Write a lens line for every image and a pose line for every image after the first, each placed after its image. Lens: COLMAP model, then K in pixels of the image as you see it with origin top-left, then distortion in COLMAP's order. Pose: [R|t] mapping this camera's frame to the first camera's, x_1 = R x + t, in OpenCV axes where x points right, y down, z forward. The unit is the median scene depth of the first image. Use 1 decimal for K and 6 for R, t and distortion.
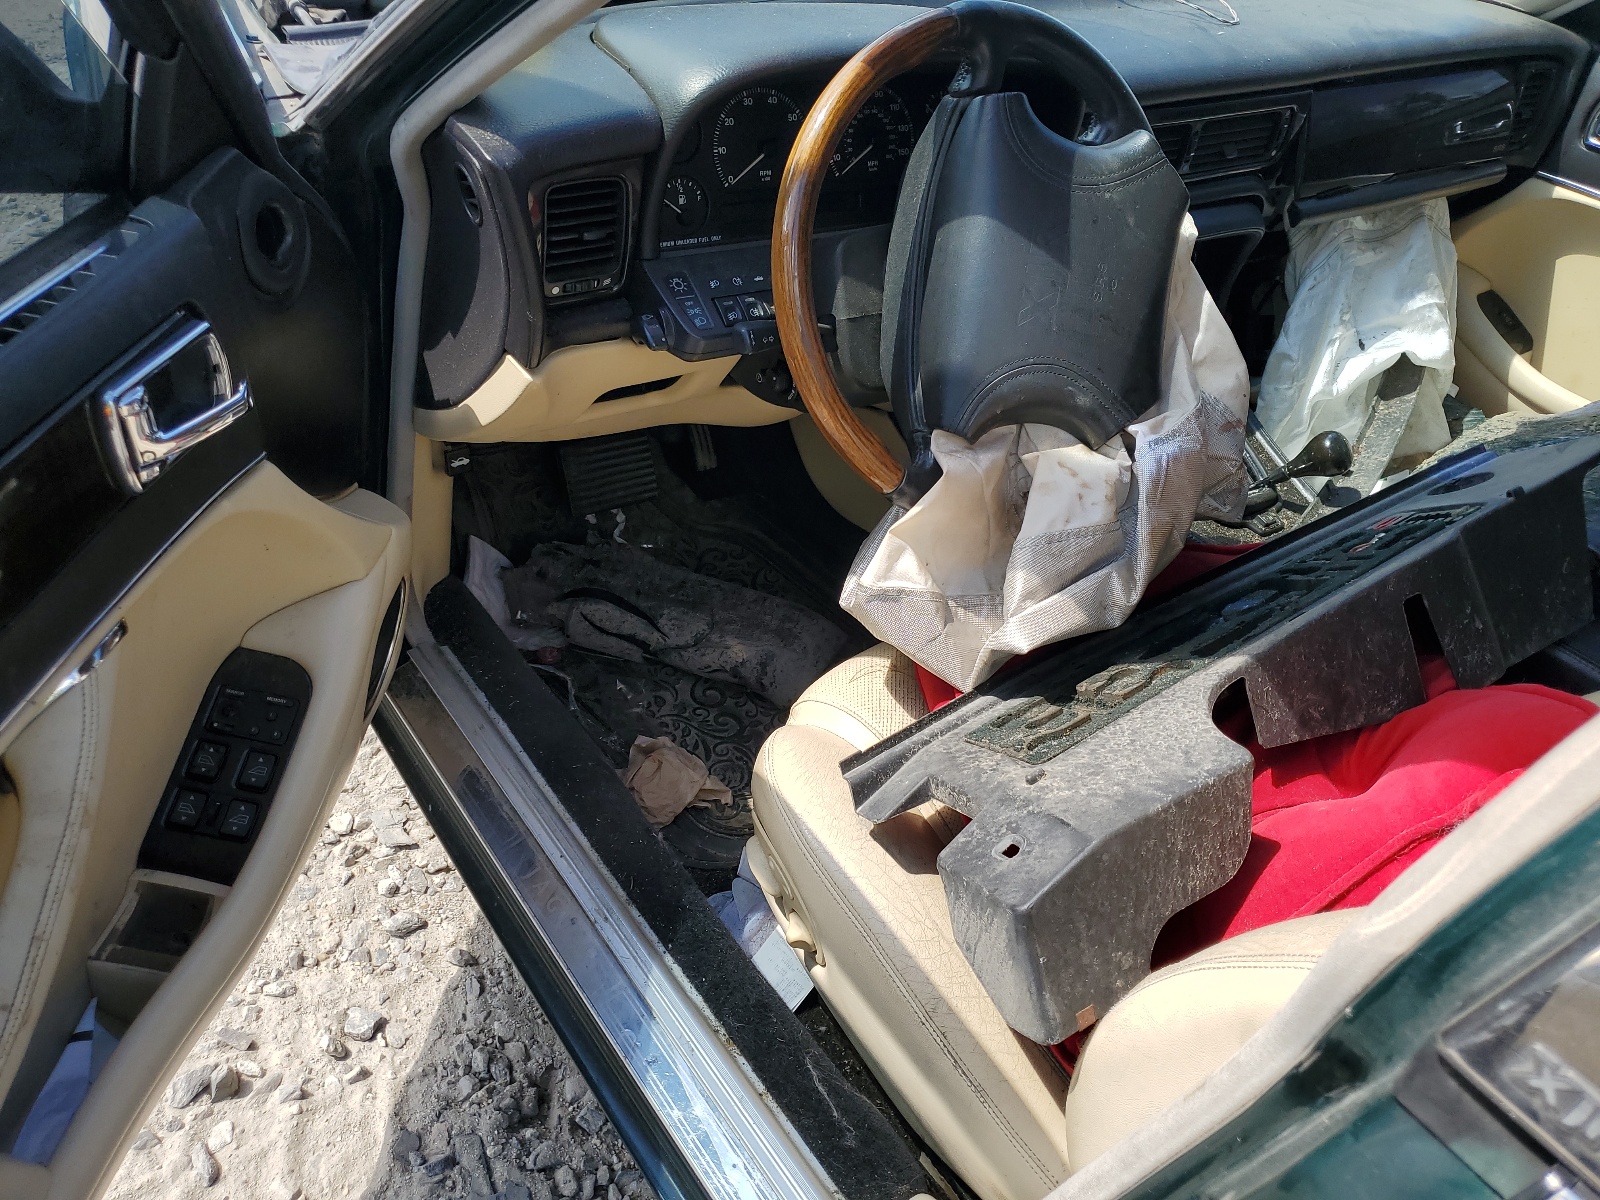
lens RADIAL K [[1245.8, 0, 800.0], [0, 1245.8, 600.0], [0, 0, 1]] dist [0.114760, -0.196071]
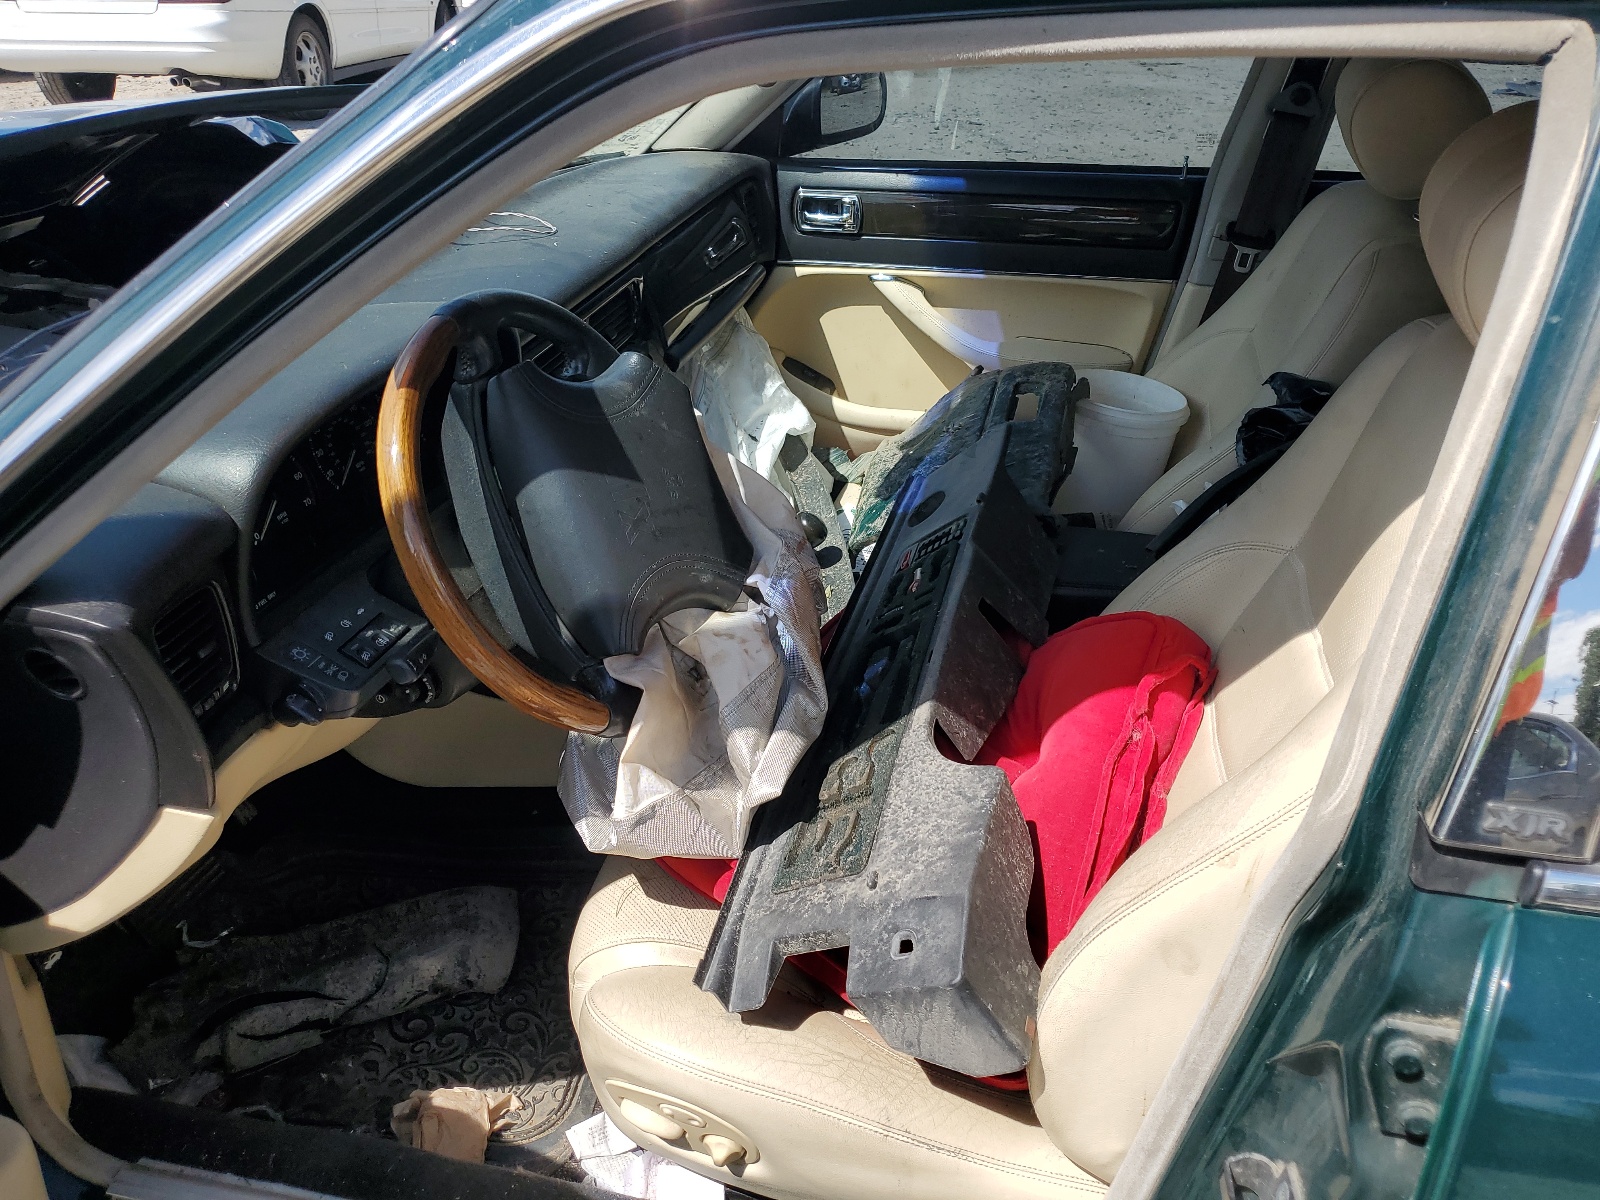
lens RADIAL K [[1261.0, 0, 800.0], [0, 1261.0, 600.0], [0, 0, 1]] dist [0.121114, -0.303213]
pose [[0.741710, -0.440228, 0.506029, -0.294760], [0.490525, 0.870581, 0.038390, -0.140436], [-0.457440, 0.219746, 0.861662, -0.021293]]
